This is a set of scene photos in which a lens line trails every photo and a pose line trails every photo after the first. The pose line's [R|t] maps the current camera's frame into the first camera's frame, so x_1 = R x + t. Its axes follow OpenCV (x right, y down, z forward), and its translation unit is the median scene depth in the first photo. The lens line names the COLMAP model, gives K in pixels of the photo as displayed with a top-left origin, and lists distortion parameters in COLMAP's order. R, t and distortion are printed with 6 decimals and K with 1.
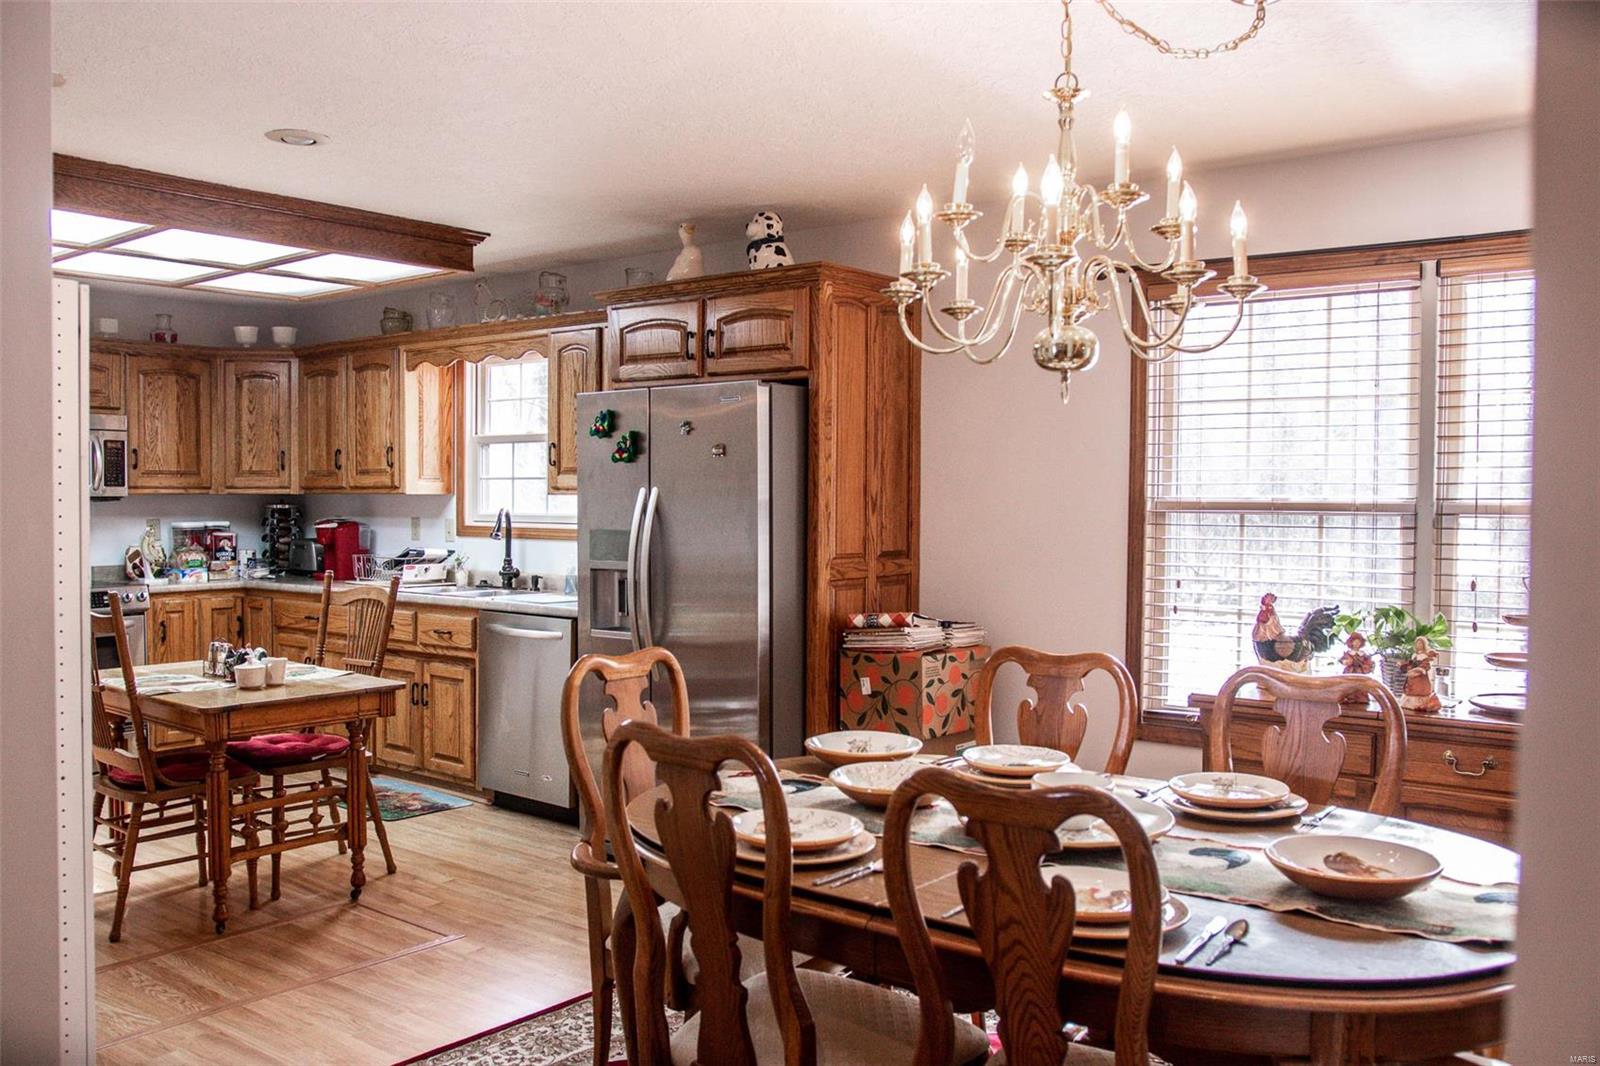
lens RADIAL K [[1334.4, 0, 807.1], [0, 1334.4, 535.1], [0, 0, 1]] dist [-0.085526, 0.070643]
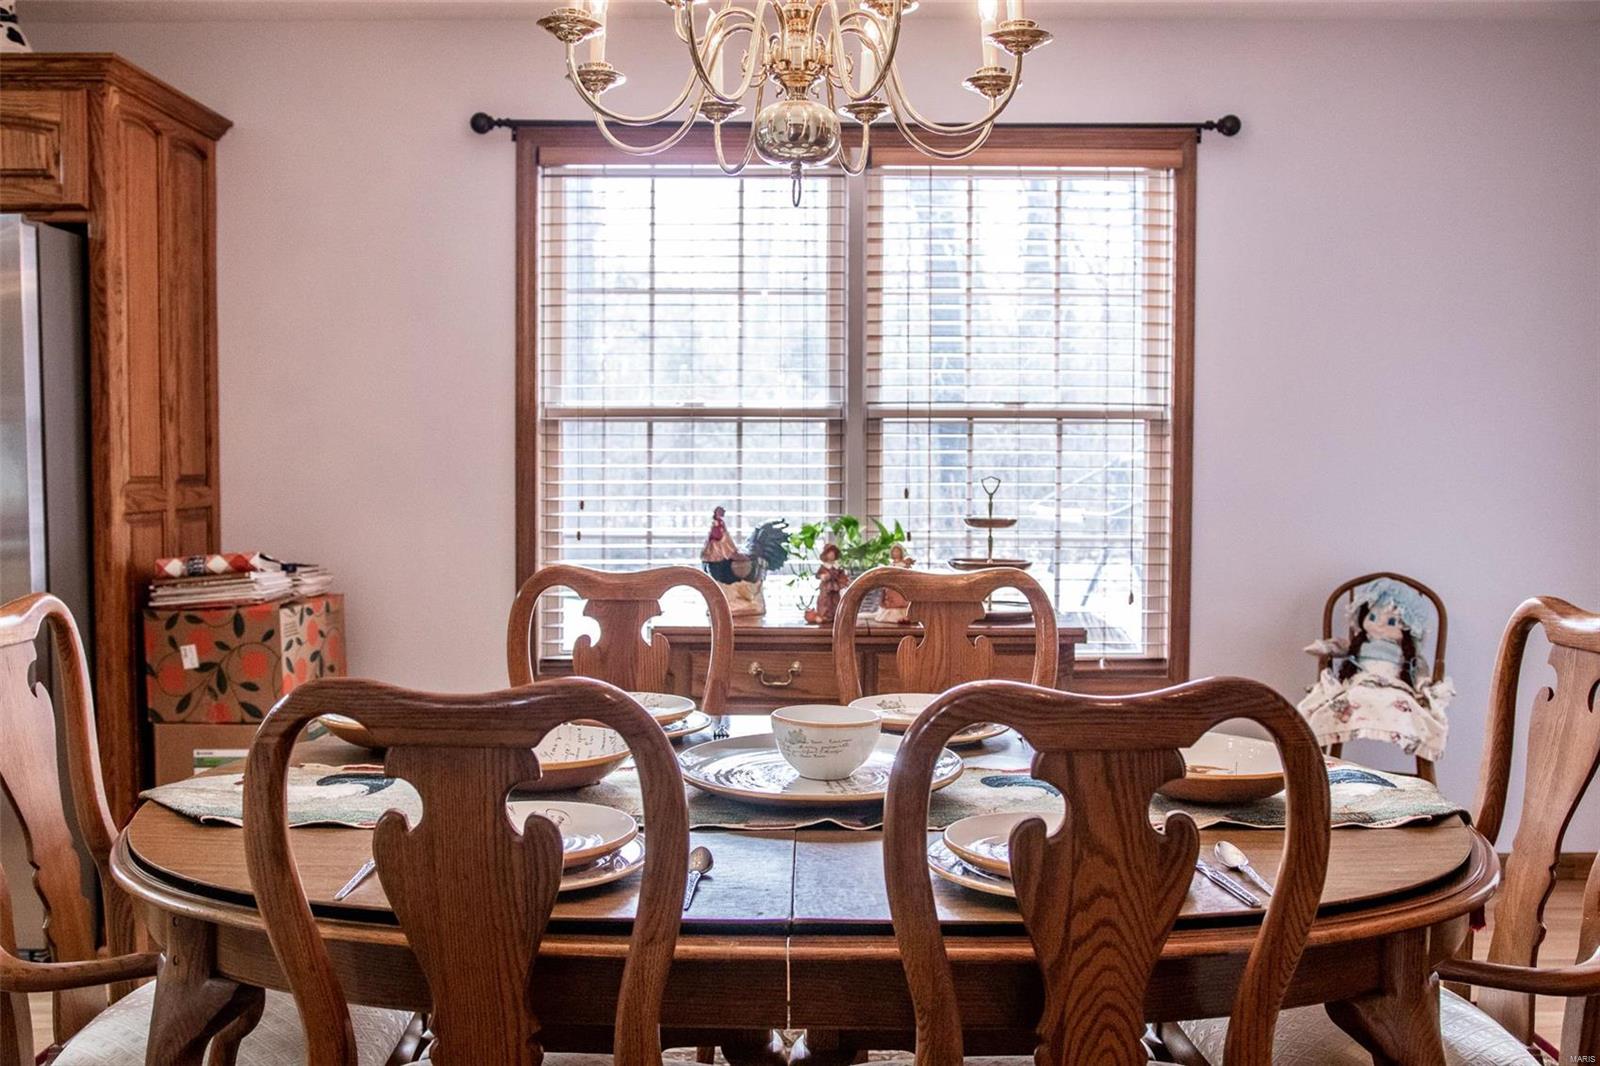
lens RADIAL K [[1408.8, 0, 798.6], [0, 1408.8, 538.9], [0, 0, 1]] dist [-0.076023, 0.075271]
pose [[0.792439, -0.035319, 0.608928, -0.118040], [0.019924, 0.999288, 0.032031, 0.024558], [-0.609626, -0.013250, 0.792579, 0.155444]]
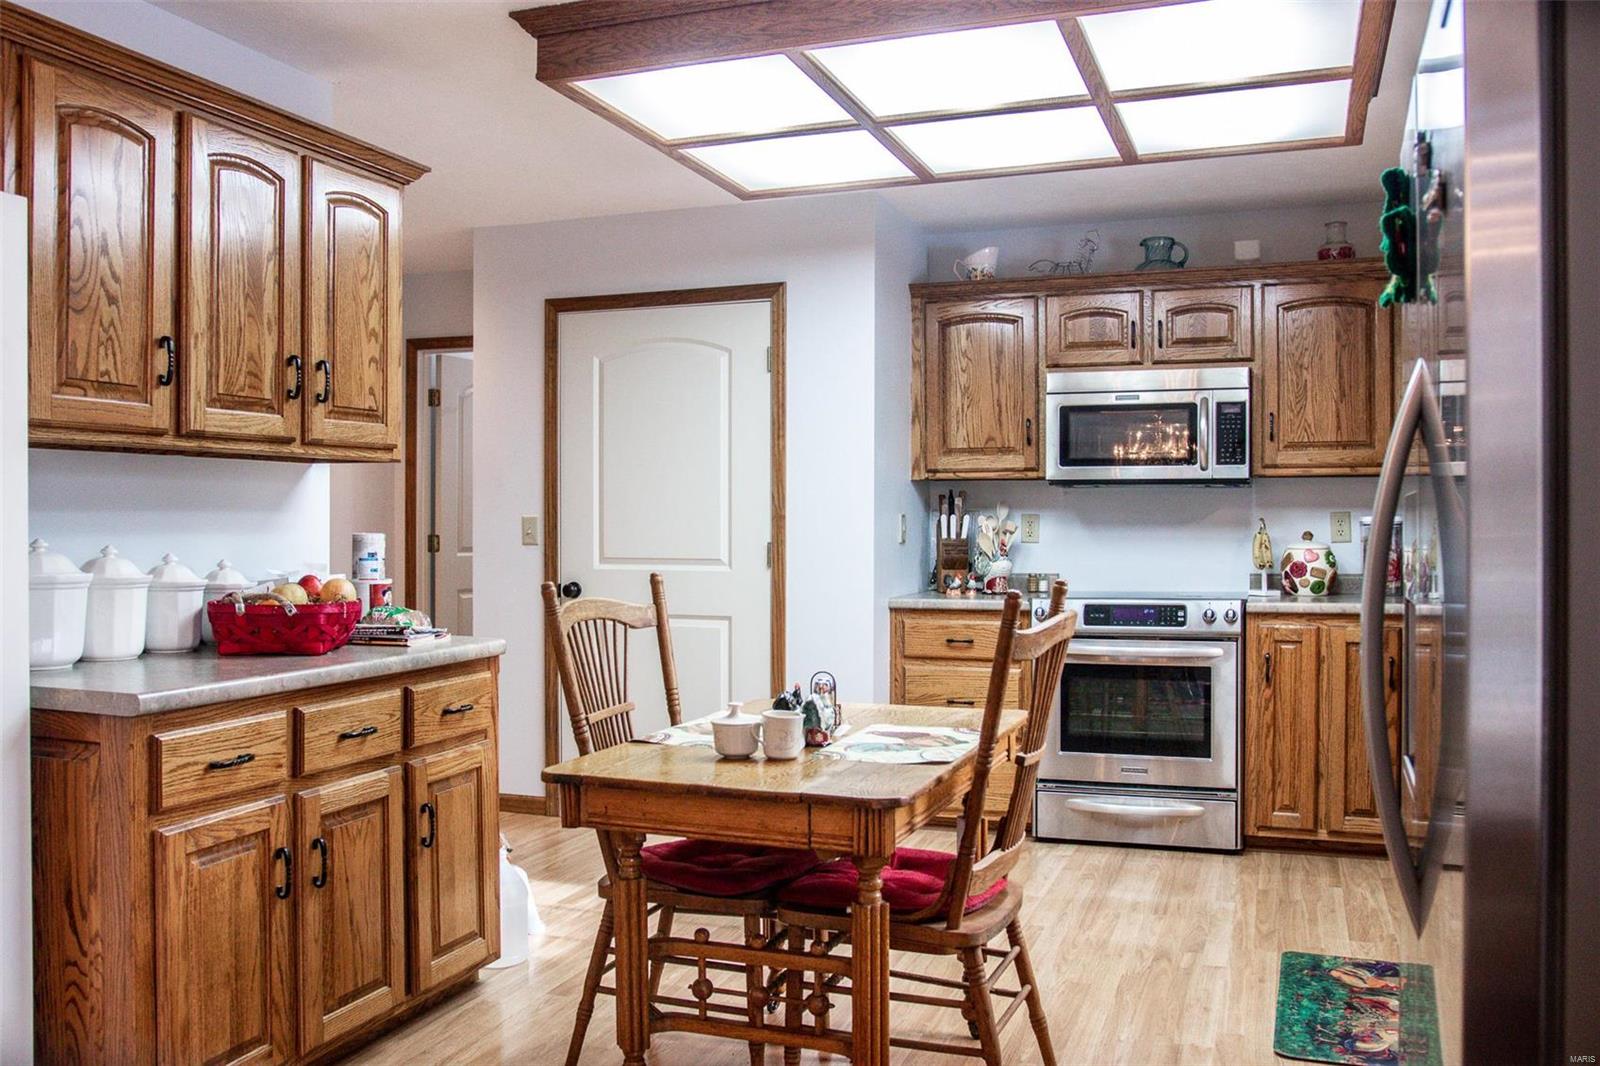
lens RADIAL K [[1349.8, 0, 798.0], [0, 1349.8, 520.0], [0, 0, 1]] dist [-0.089153, 0.076324]
pose [[0.303819, -0.003216, -0.952724, 0.127598], [-0.025996, 0.999594, -0.011664, 0.010232], [0.952375, 0.028311, 0.303612, 0.604320]]
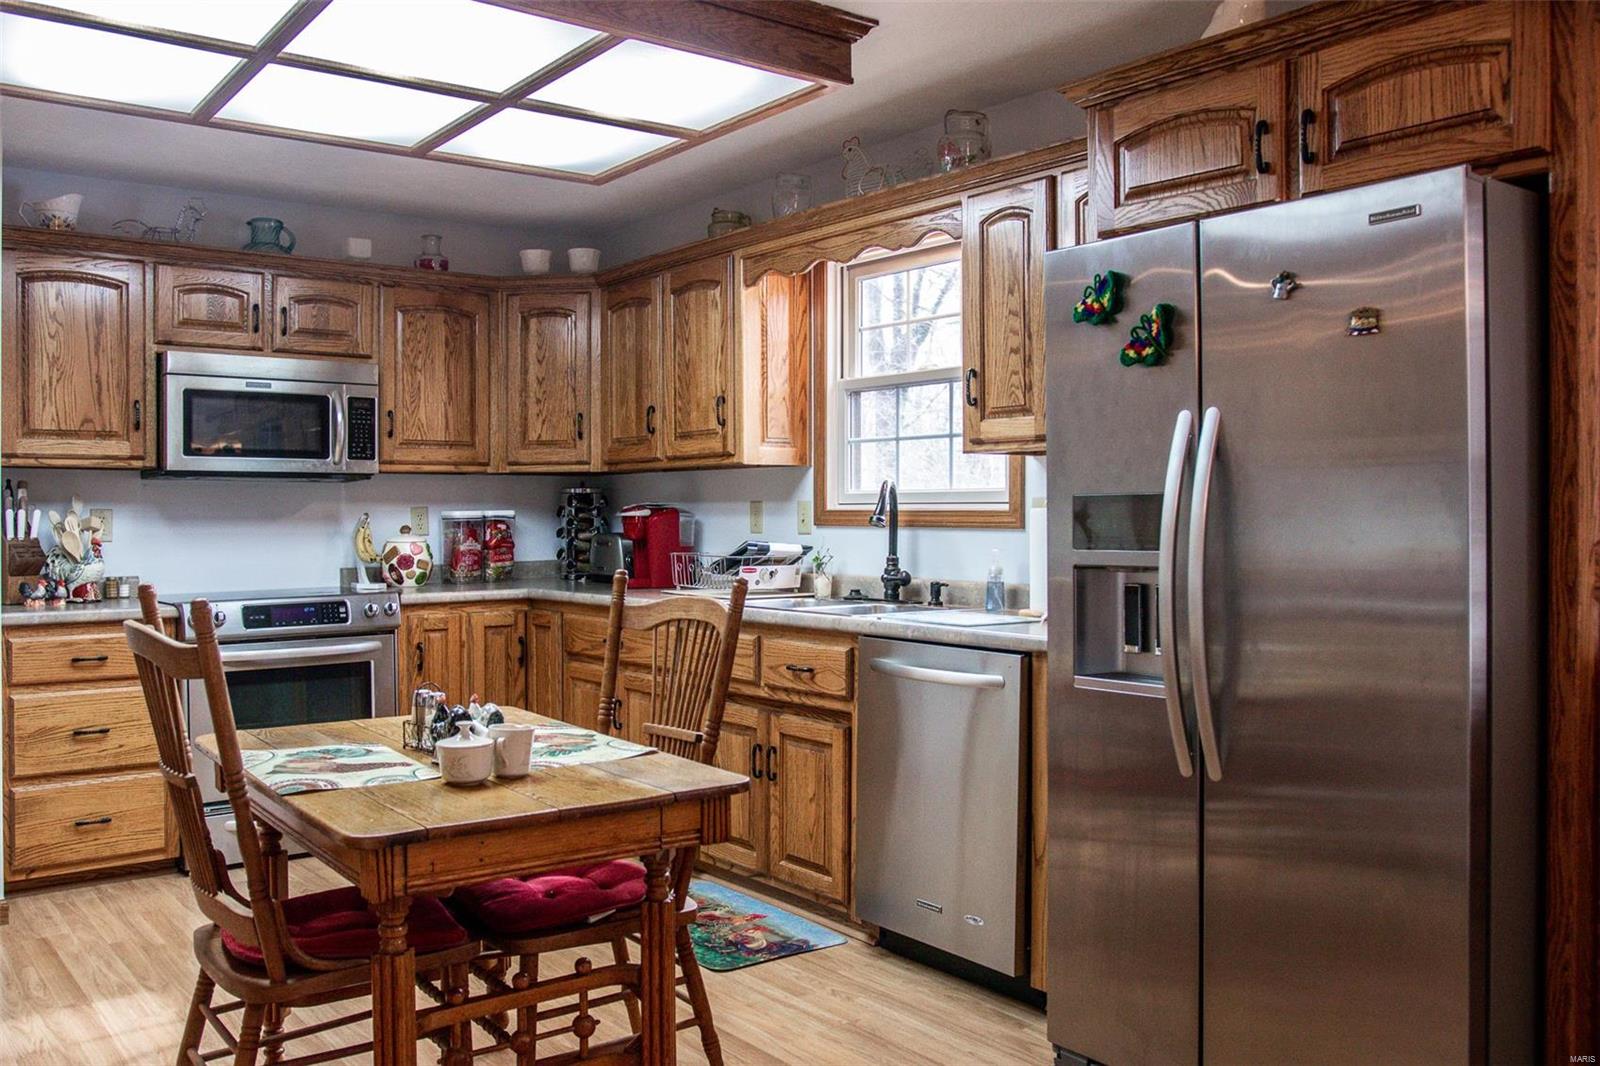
lens RADIAL K [[1349.8, 0, 798.0], [0, 1349.8, 520.0], [0, 0, 1]] dist [-0.089153, 0.076324]
pose [[0.969324, -0.005425, -0.245725, -0.115226], [-0.000357, 0.999724, -0.023480, 0.016514], [0.245784, 0.022848, 0.969055, 0.365770]]
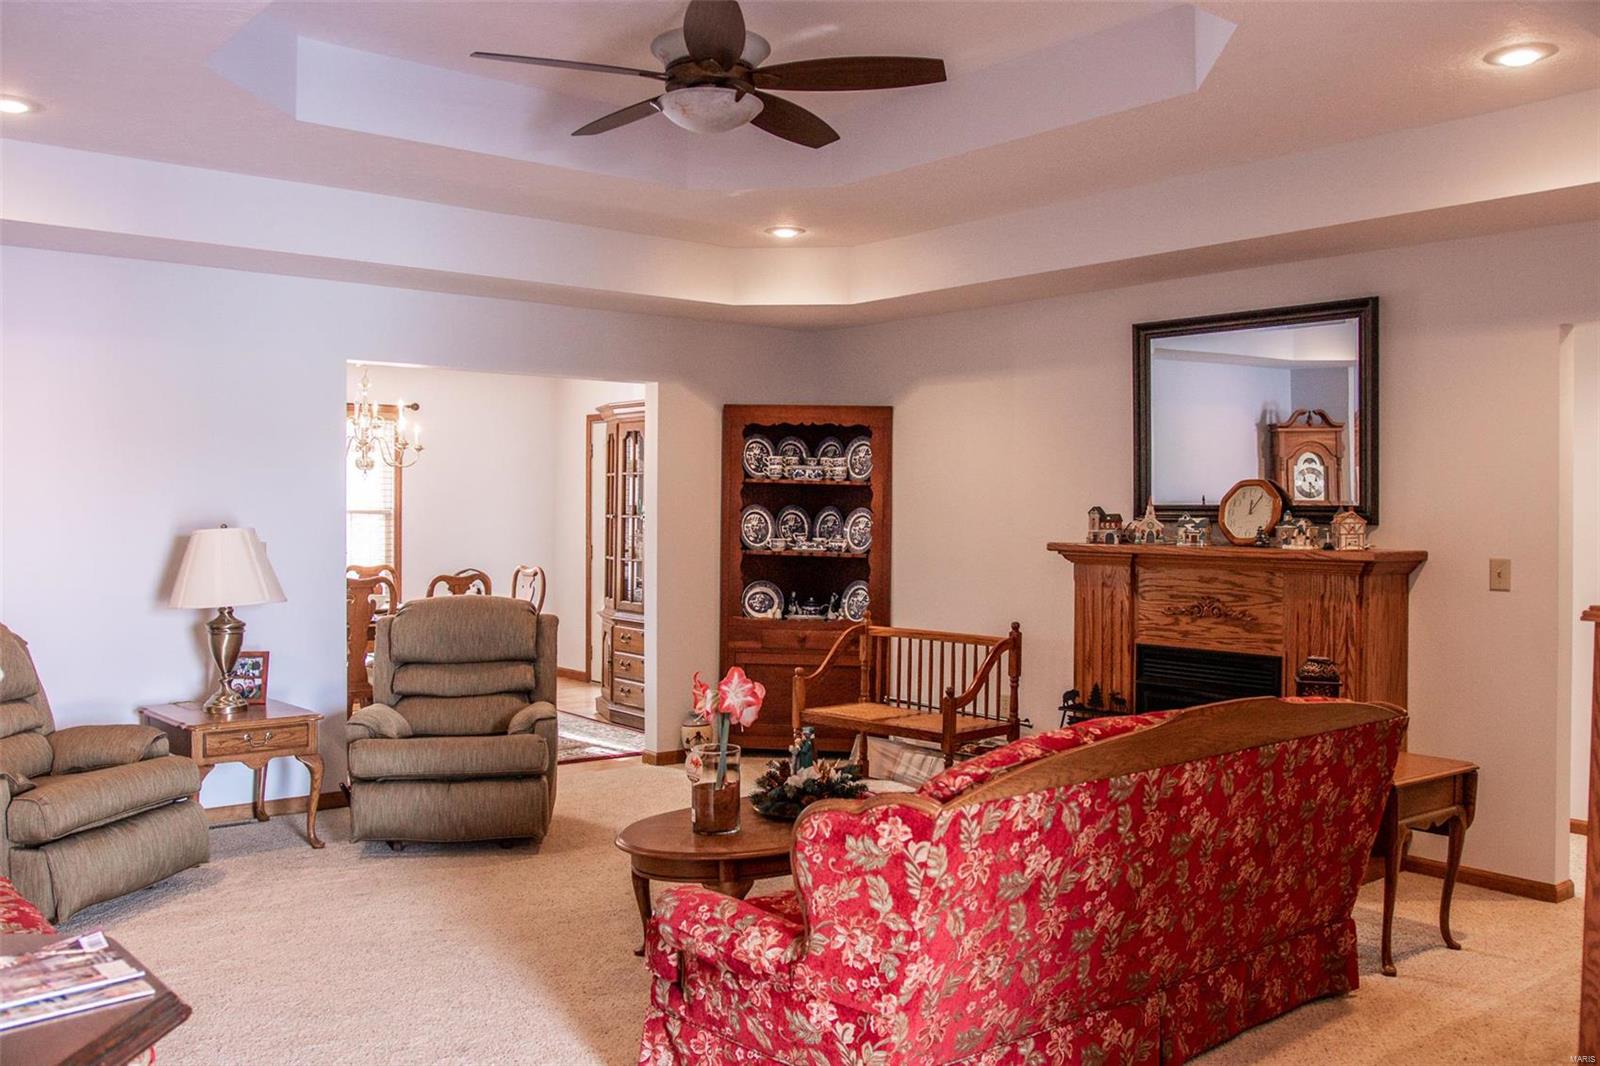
lens RADIAL K [[1334.4, 0, 807.1], [0, 1334.4, 535.1], [0, 0, 1]] dist [-0.085526, 0.070643]
pose [[0.213356, -0.024316, 0.976672, -1.118835], [0.021475, 0.999565, 0.020195, -0.003098], [-0.976738, 0.016665, 0.213786, -0.303814]]
